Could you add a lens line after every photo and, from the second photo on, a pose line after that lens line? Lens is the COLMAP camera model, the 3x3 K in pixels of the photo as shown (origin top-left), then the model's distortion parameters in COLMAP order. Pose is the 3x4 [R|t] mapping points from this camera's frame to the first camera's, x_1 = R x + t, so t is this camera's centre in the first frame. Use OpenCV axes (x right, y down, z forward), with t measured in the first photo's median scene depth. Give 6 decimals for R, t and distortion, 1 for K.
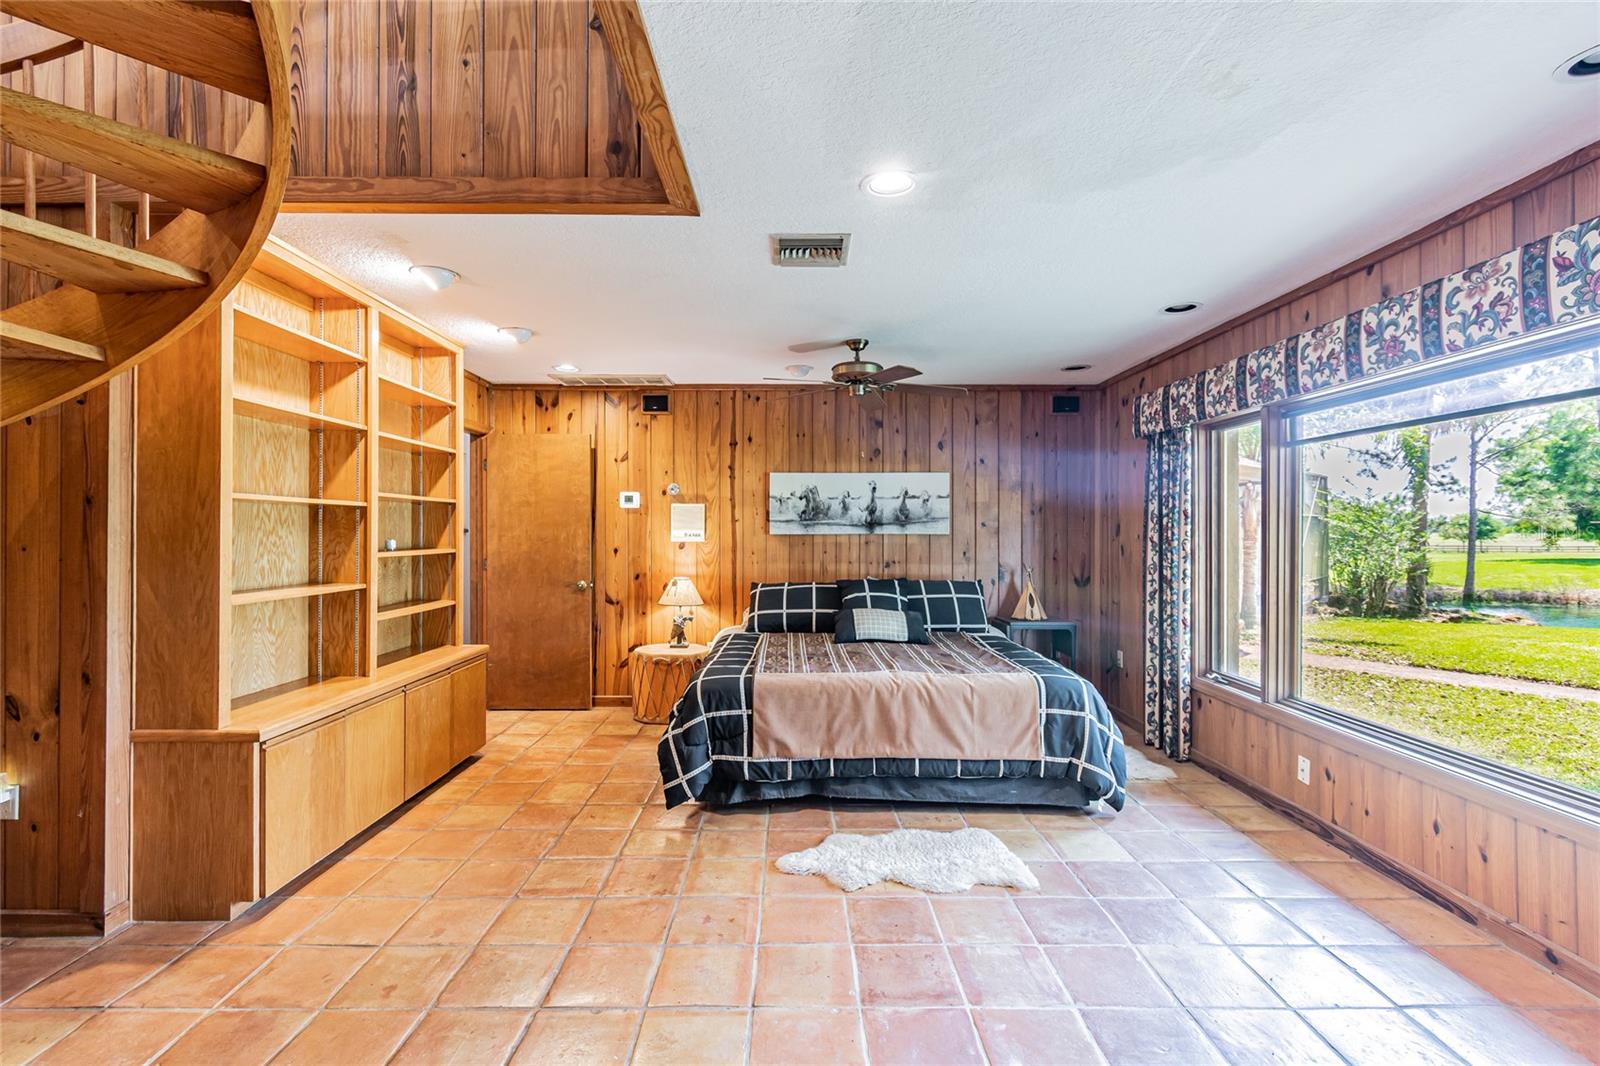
lens RADIAL K [[725.3, 0, 806.7], [0, 725.3, 530.0], [0, 0, 1]] dist [0.004816, -0.000385]
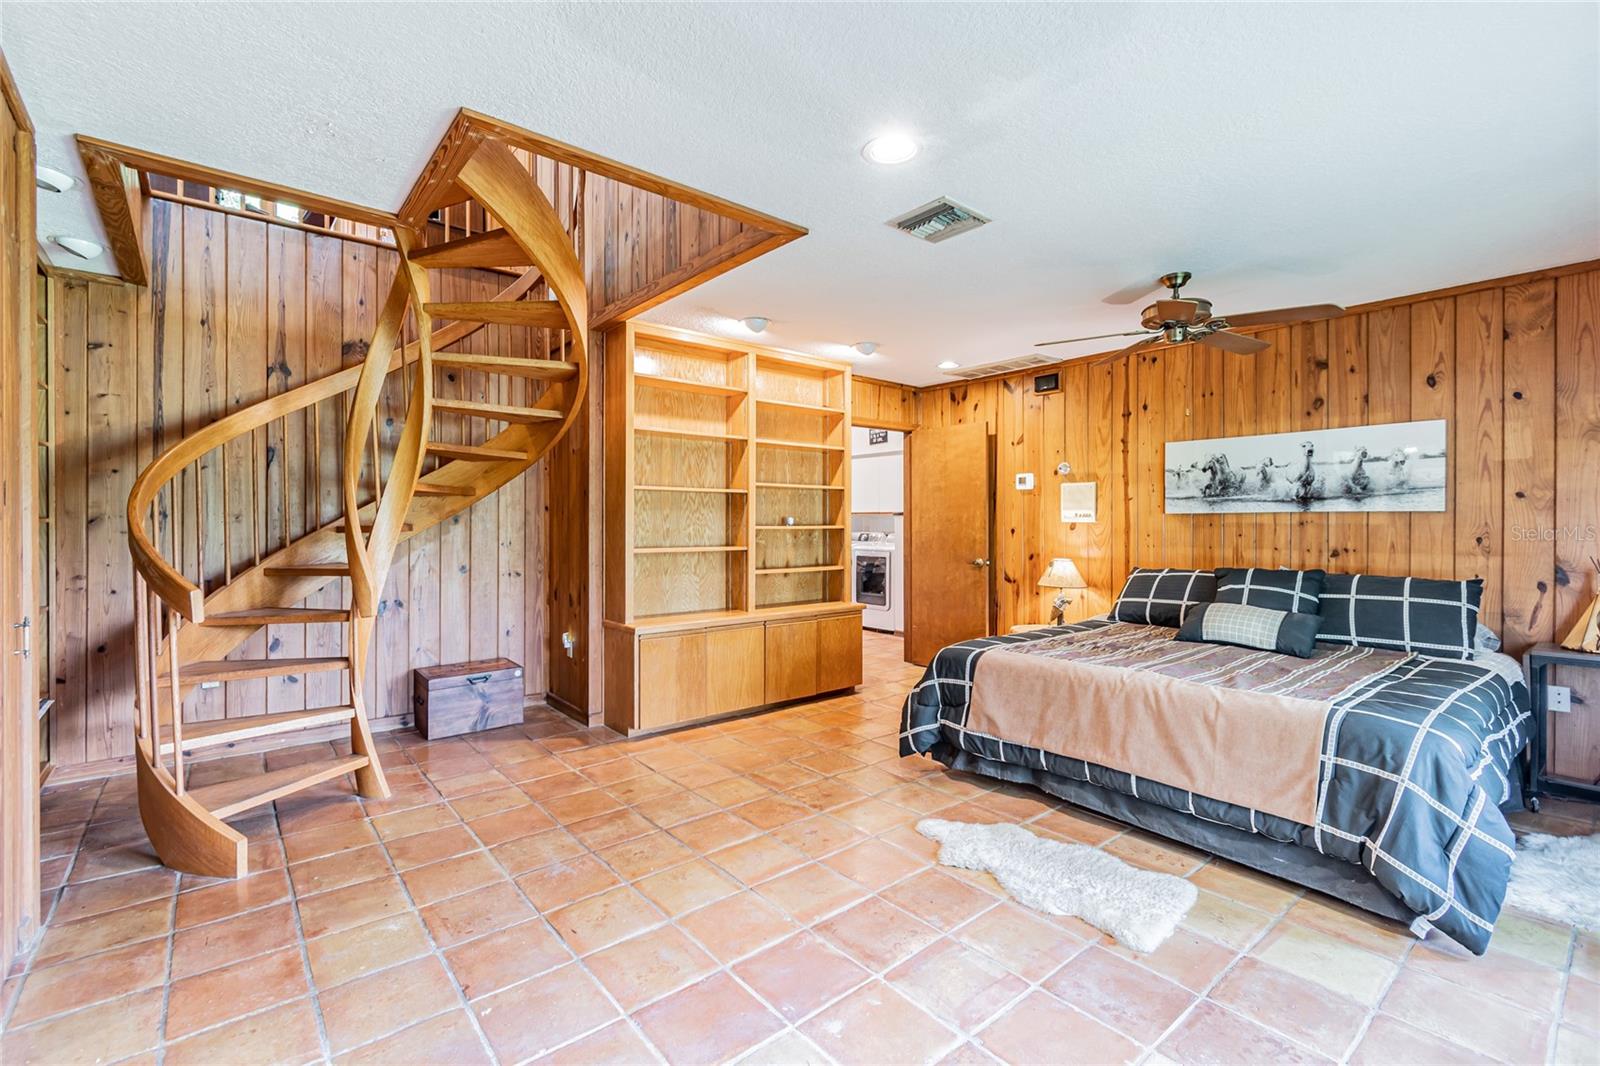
lens RADIAL K [[725.3, 0, 809.9], [0, 725.3, 527.7], [0, 0, 1]] dist [0.004816, -0.000385]
pose [[0.629565, 0.004272, -0.776936, 0.459222], [0.001171, 0.999979, 0.006447, 0.021344], [0.776947, -0.004969, 0.629547, 0.154998]]
